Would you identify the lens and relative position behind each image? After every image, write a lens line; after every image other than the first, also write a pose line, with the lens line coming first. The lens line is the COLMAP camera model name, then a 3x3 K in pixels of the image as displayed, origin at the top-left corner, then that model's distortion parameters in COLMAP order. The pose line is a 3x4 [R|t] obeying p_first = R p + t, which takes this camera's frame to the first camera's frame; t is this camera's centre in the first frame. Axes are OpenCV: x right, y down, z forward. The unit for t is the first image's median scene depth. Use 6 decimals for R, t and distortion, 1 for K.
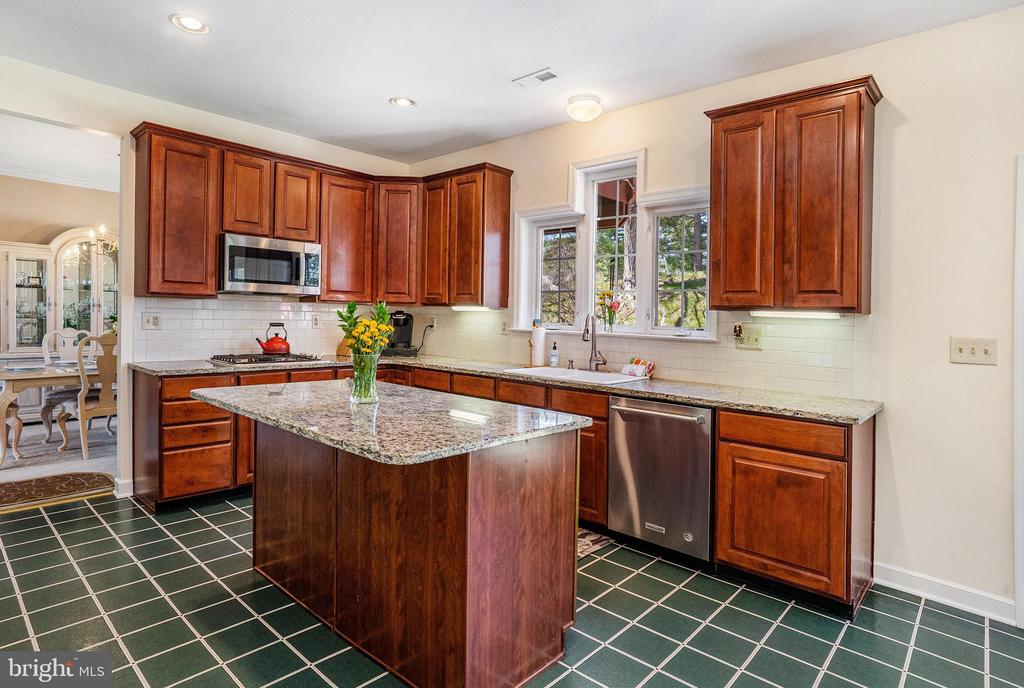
lens RADIAL K [[548.7, 0, 511.9], [0, 548.7, 347.7], [0, 0, 1]] dist [0.001160, 0.000366]
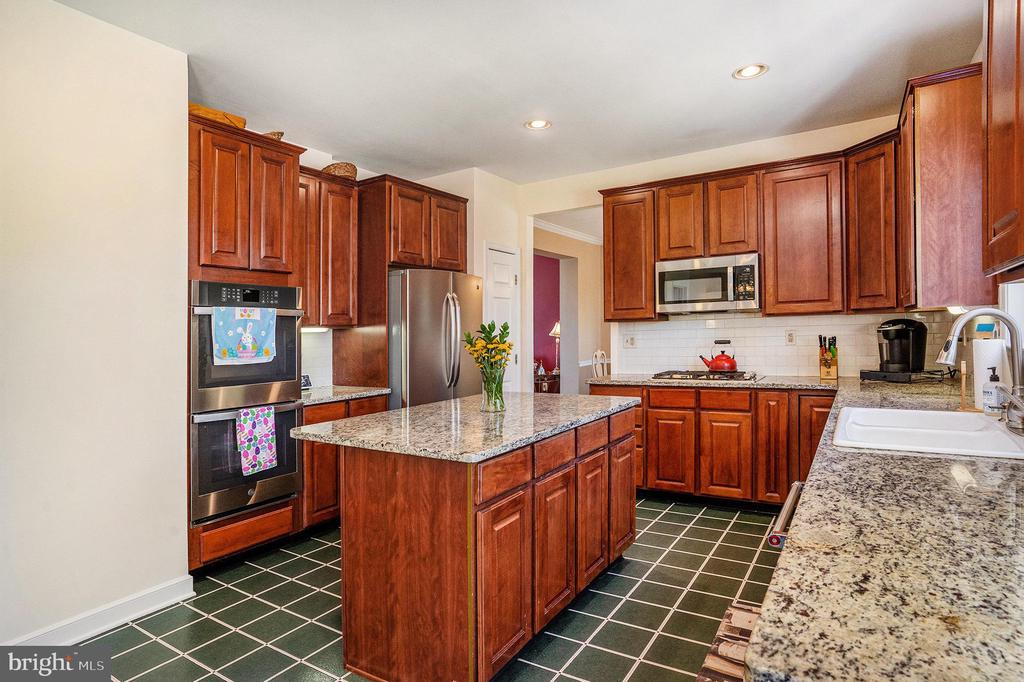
lens RADIAL K [[560.0, 0, 512.0], [0, 560.0, 341.0], [0, 0, 1]] dist [-0.004410, -0.000545]
pose [[0.184983, -0.015445, -0.982620, 0.539007], [-0.027152, 0.999414, -0.020821, -0.014189], [0.982367, 0.030532, 0.184455, 0.486457]]
